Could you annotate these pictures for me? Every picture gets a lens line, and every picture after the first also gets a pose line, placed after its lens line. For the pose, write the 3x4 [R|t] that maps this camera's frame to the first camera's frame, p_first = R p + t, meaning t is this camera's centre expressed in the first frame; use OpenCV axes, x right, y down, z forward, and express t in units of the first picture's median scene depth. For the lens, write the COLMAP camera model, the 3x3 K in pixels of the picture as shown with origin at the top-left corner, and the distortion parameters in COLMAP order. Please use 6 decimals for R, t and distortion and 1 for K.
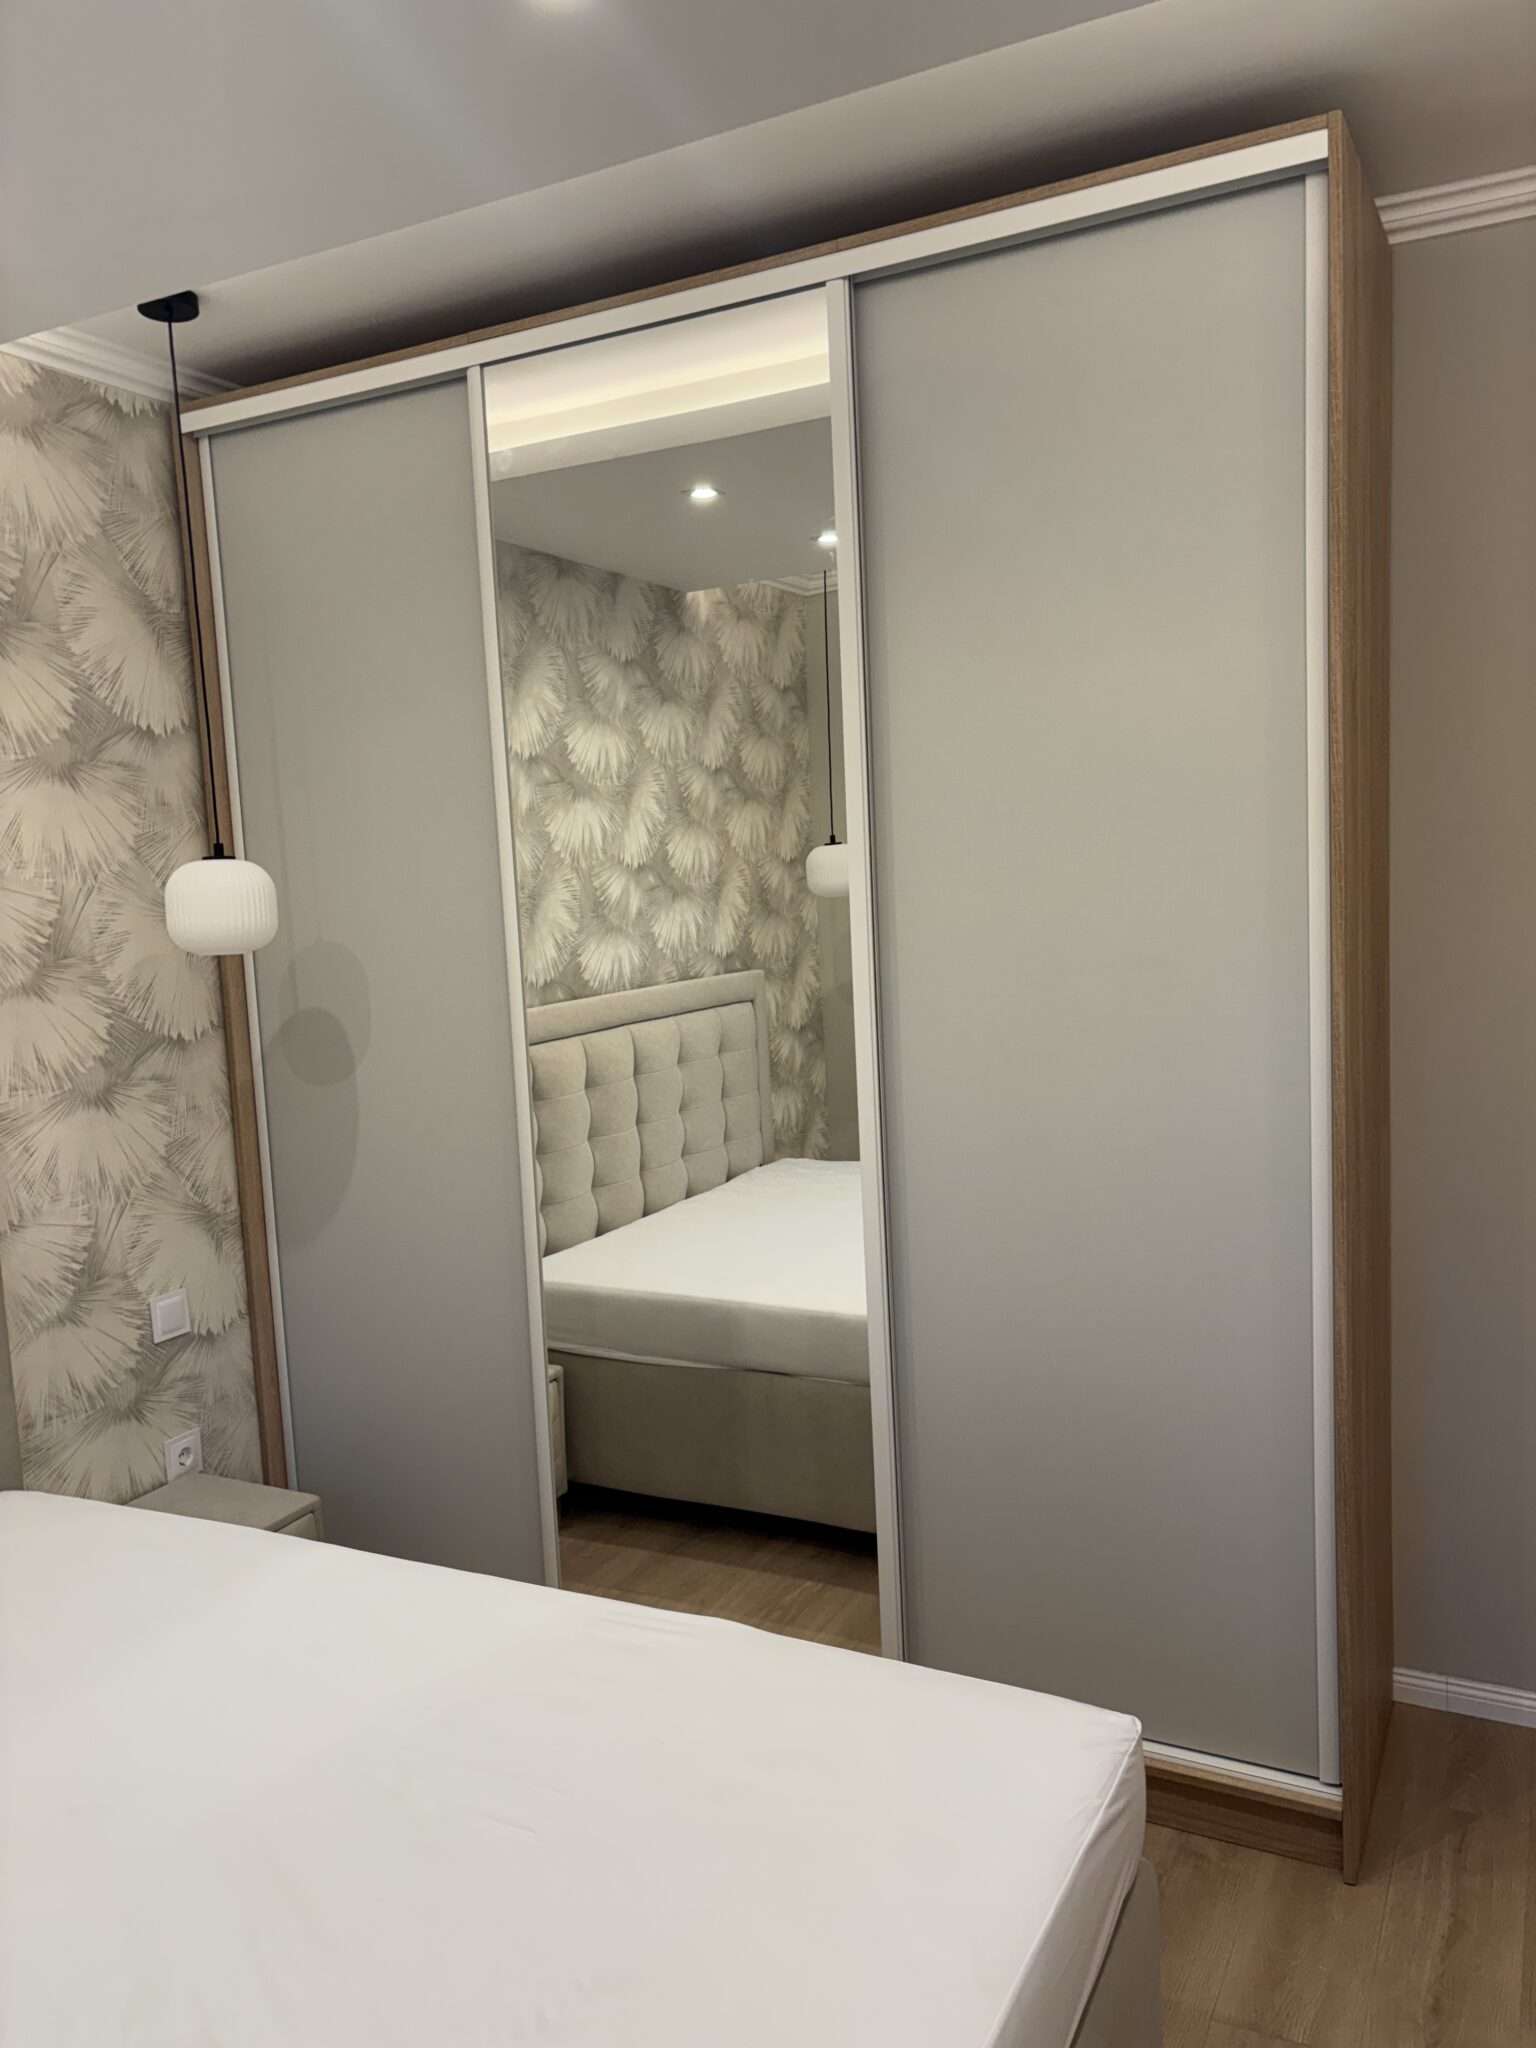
lens RADIAL K [[1536.6, 0, 769.6], [0, 1536.6, 1025.1], [0, 0, 1]] dist [-0.016545, -0.029681]
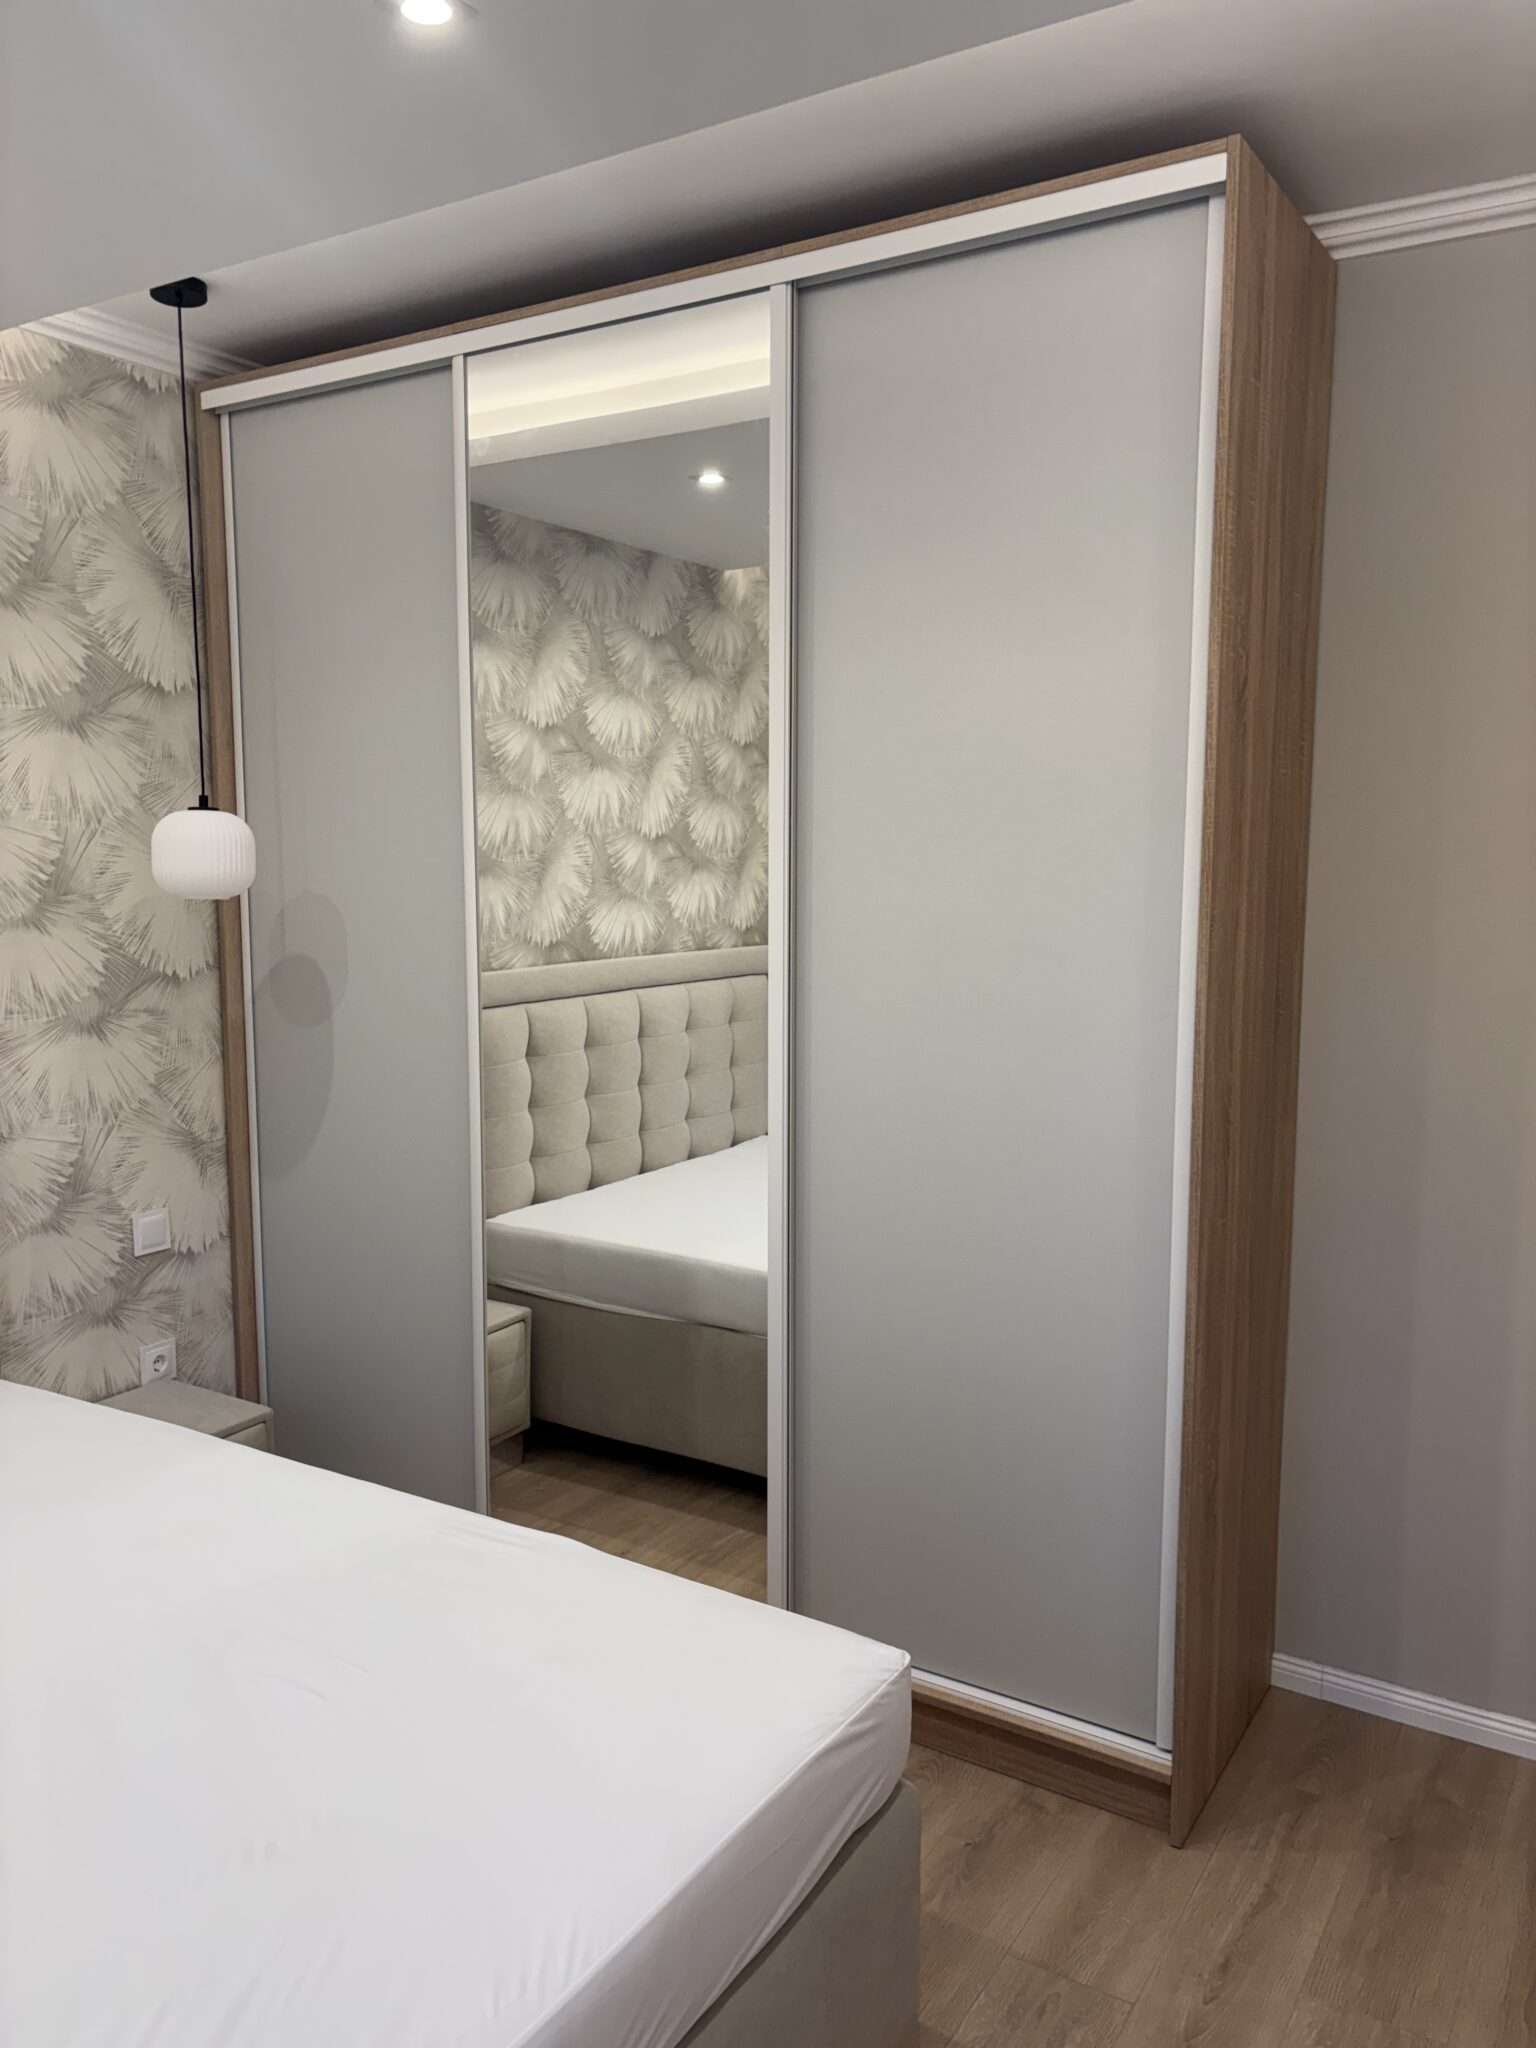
lens RADIAL K [[1536.6, 0, 763.3], [0, 1536.6, 1022.3], [0, 0, 1]] dist [-0.016545, -0.029681]
pose [[0.995714, 0.057742, -0.072241, 0.111328], [-0.056707, 0.998258, 0.016293, 0.000722], [0.073056, -0.012127, 0.997254, -0.042762]]
